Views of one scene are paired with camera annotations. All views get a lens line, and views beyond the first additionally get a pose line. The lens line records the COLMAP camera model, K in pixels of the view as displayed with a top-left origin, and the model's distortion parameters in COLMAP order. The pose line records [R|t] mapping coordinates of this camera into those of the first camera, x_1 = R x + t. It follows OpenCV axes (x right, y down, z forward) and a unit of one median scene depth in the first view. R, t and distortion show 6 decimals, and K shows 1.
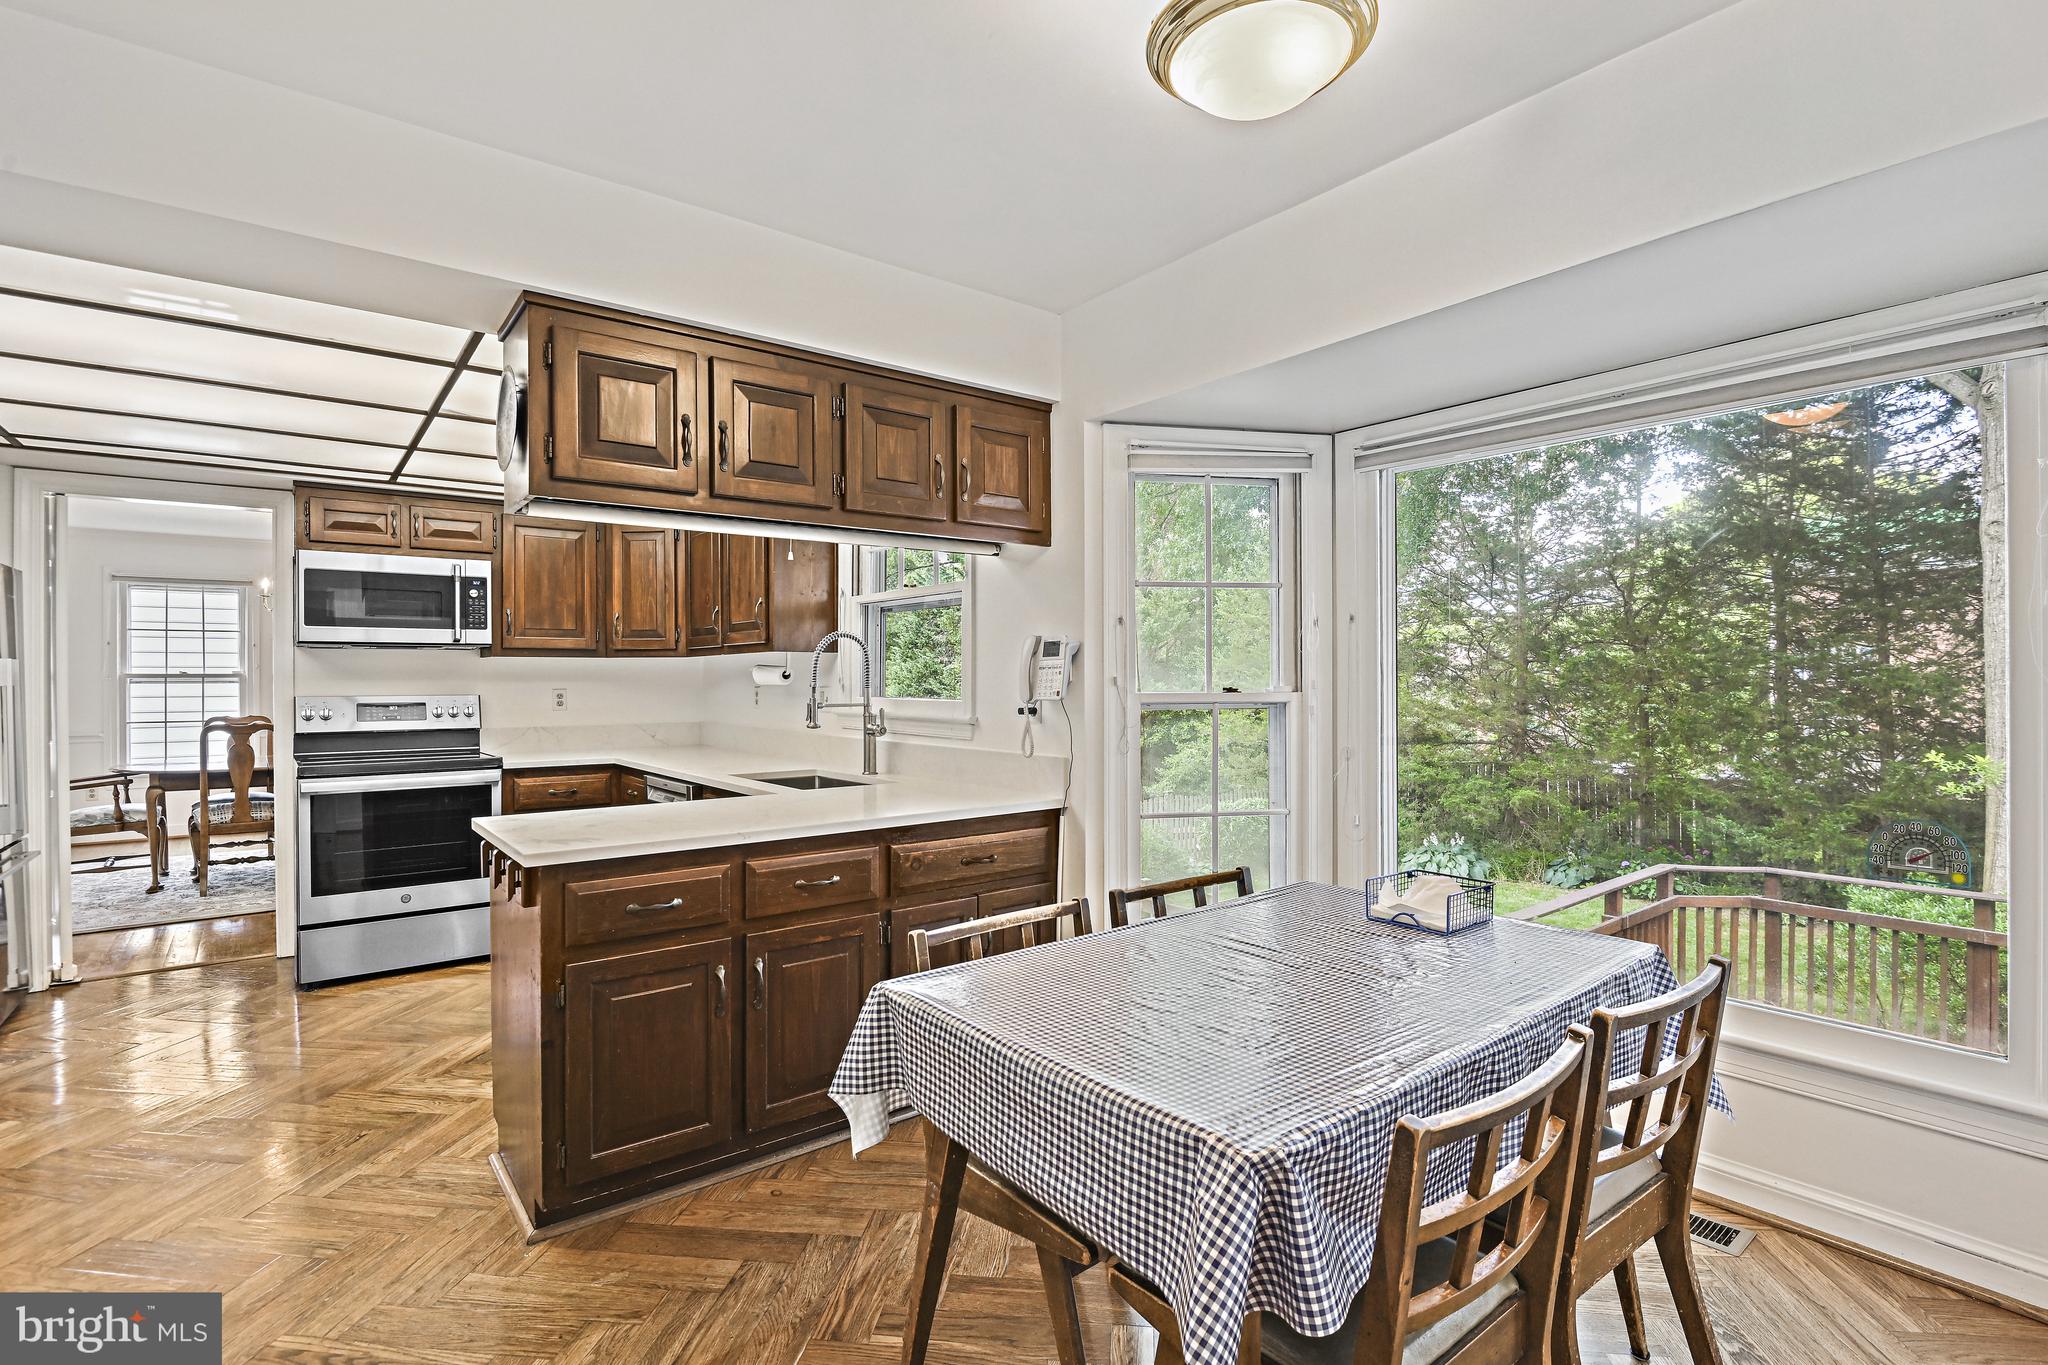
lens RADIAL K [[981.8, 0, 1031.7], [0, 981.8, 687.1], [0, 0, 1]] dist [-0.015966, -0.001973]
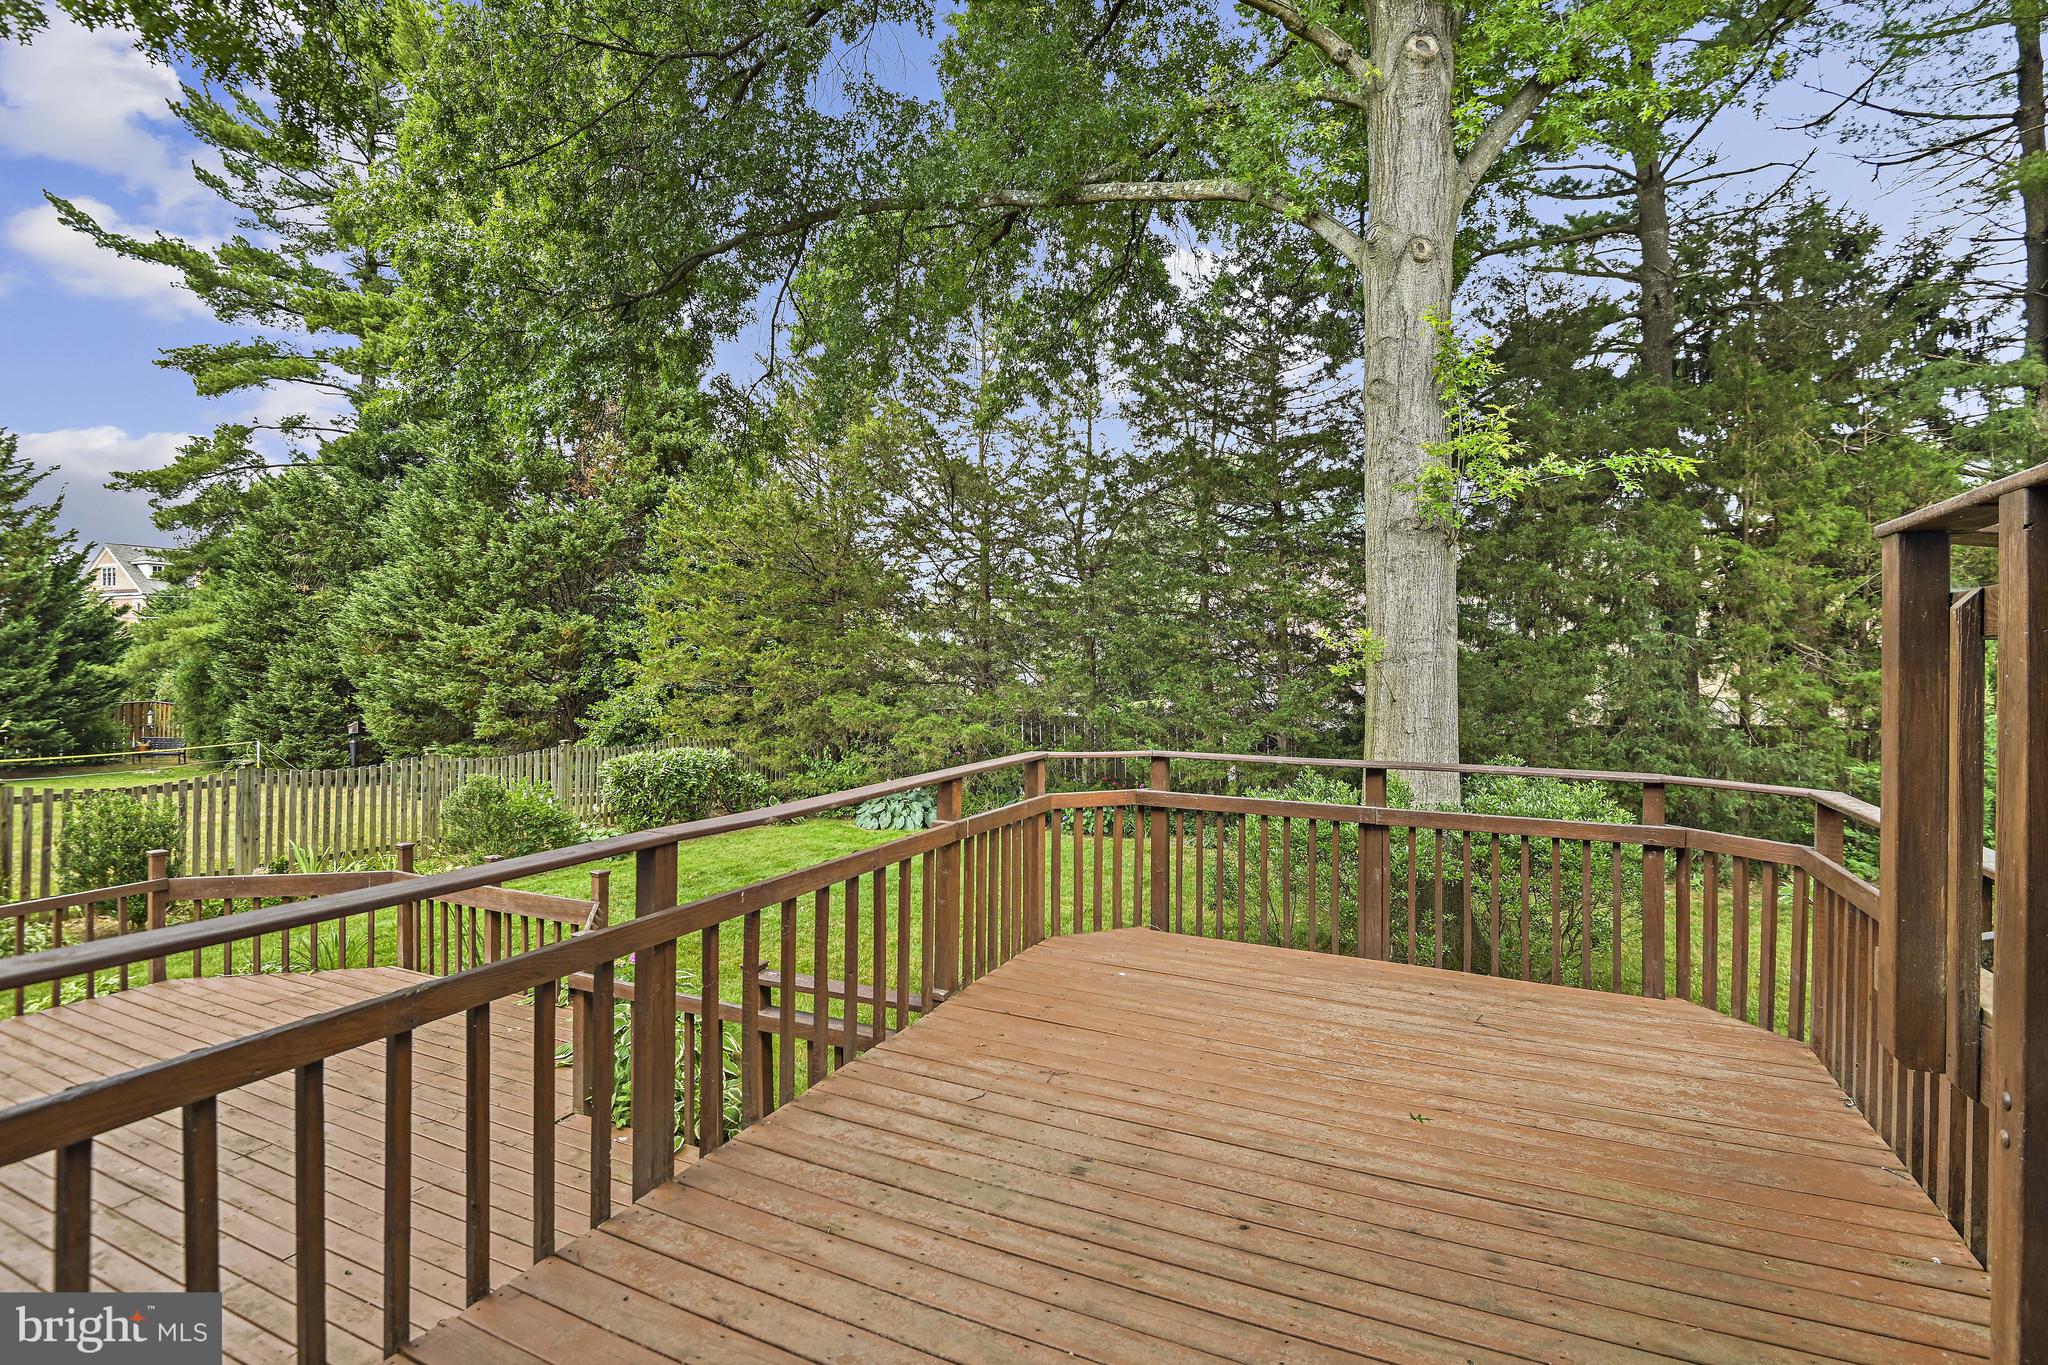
lens RADIAL K [[981.8, 0, 1034.3], [0, 981.8, 661.2], [0, 0, 1]] dist [-0.015966, -0.001973]
pose [[0.891635, 0.009366, 0.452658, 0.131073], [-0.007806, 0.999955, -0.005316, 0.048748], [-0.452688, 0.001207, 0.891668, 0.143543]]
